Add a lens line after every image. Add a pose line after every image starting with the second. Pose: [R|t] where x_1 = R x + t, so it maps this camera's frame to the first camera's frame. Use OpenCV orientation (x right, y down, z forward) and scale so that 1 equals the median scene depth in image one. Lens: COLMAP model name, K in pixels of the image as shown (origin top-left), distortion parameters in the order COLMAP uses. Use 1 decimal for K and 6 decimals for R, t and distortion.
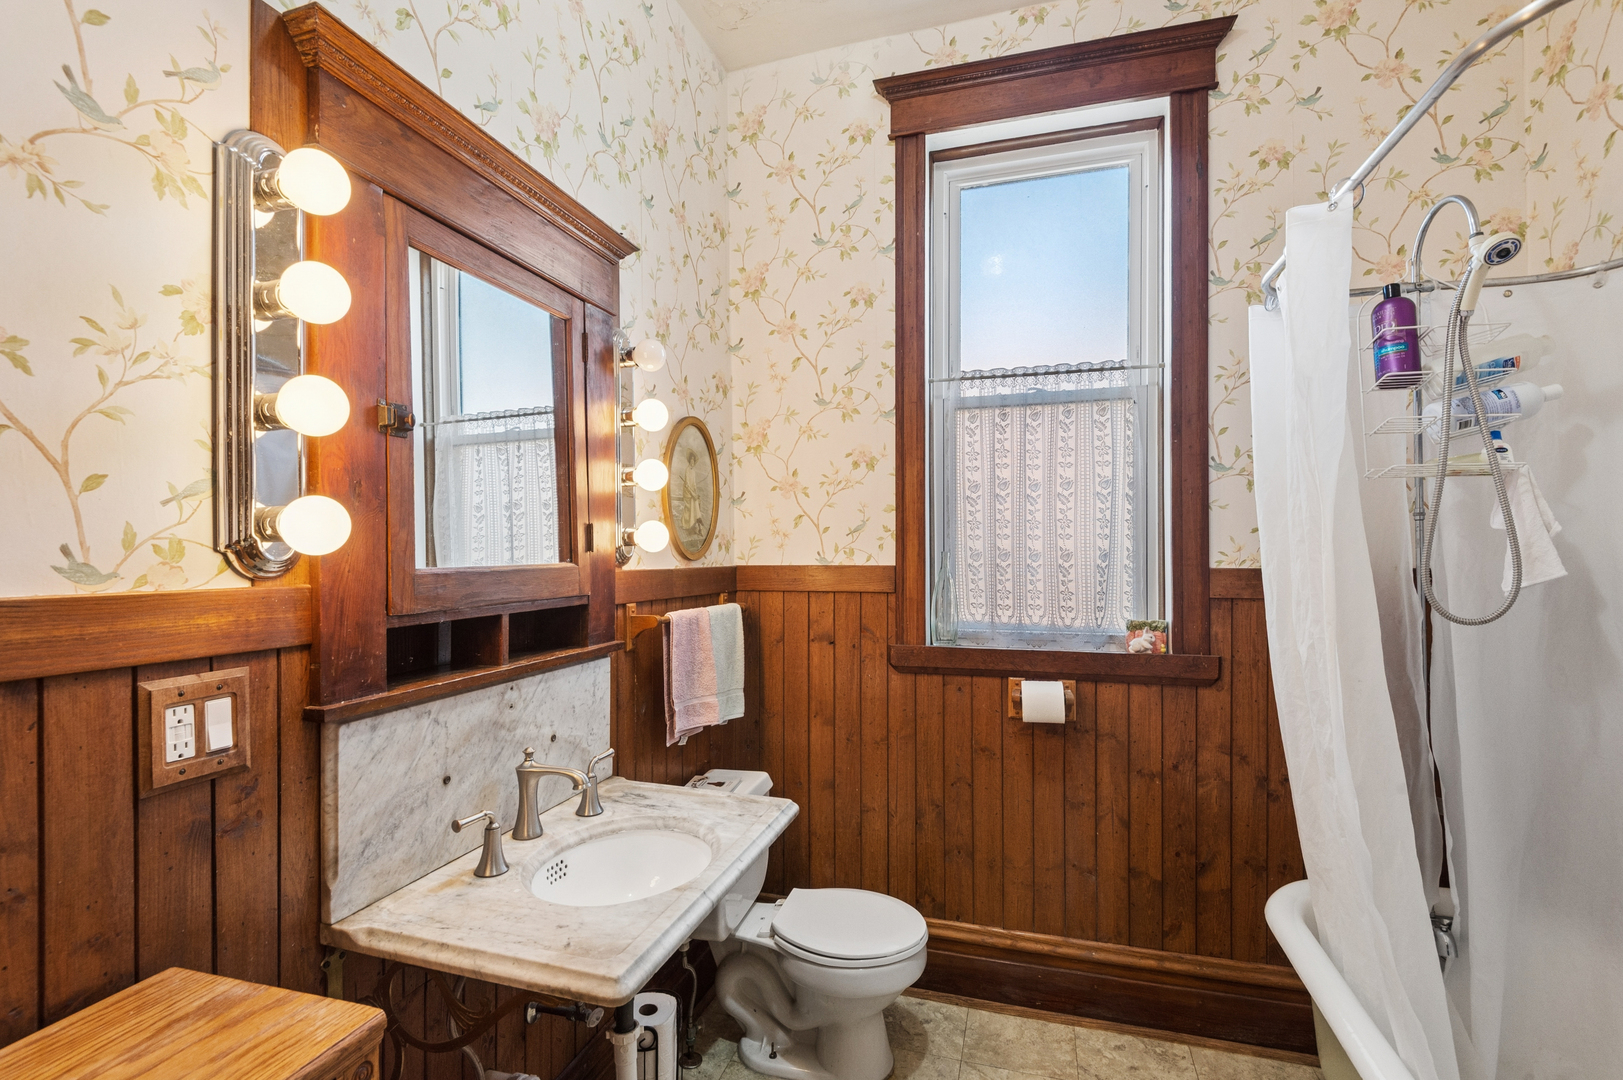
lens RADIAL K [[747.4, 0, 802.9], [0, 747.4, 542.1], [0, 0, 1]] dist [0.039666, -0.029840]
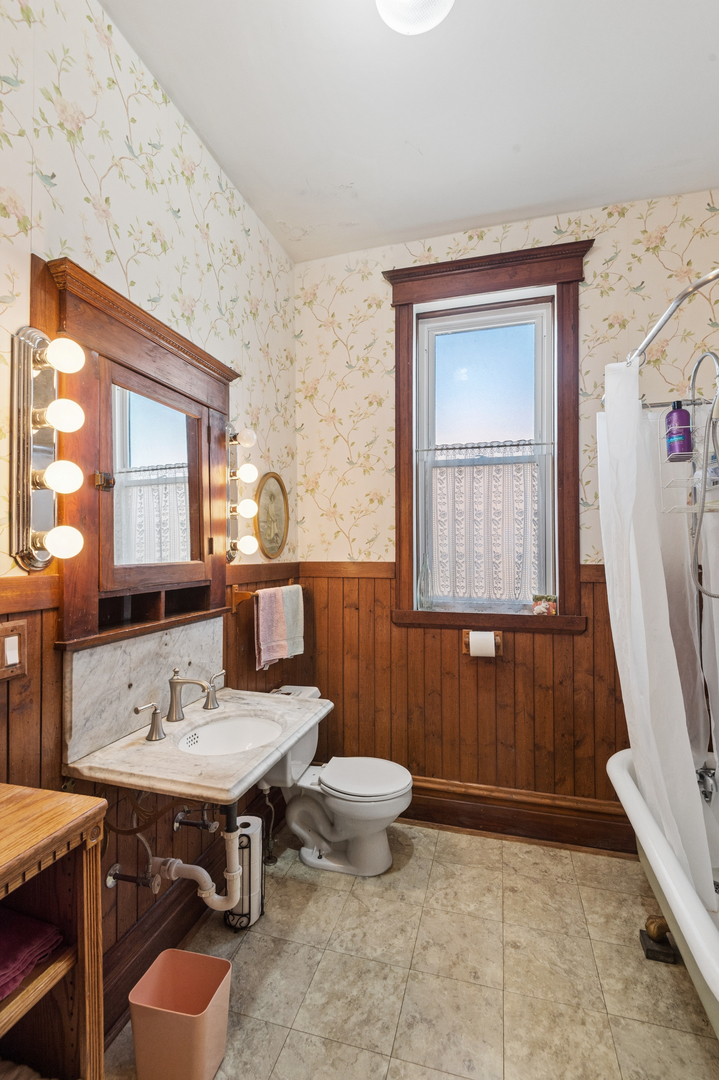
lens RADIAL K [[497.4, 0, 354.9], [0, 497.4, 541.4], [0, 0, 1]] dist [0.039666, -0.029840]
pose [[0.999885, 0.003095, 0.014858, 0.020198], [-0.003033, 0.999986, -0.004248, -0.010322], [-0.014871, 0.004203, 0.999881, -0.113986]]
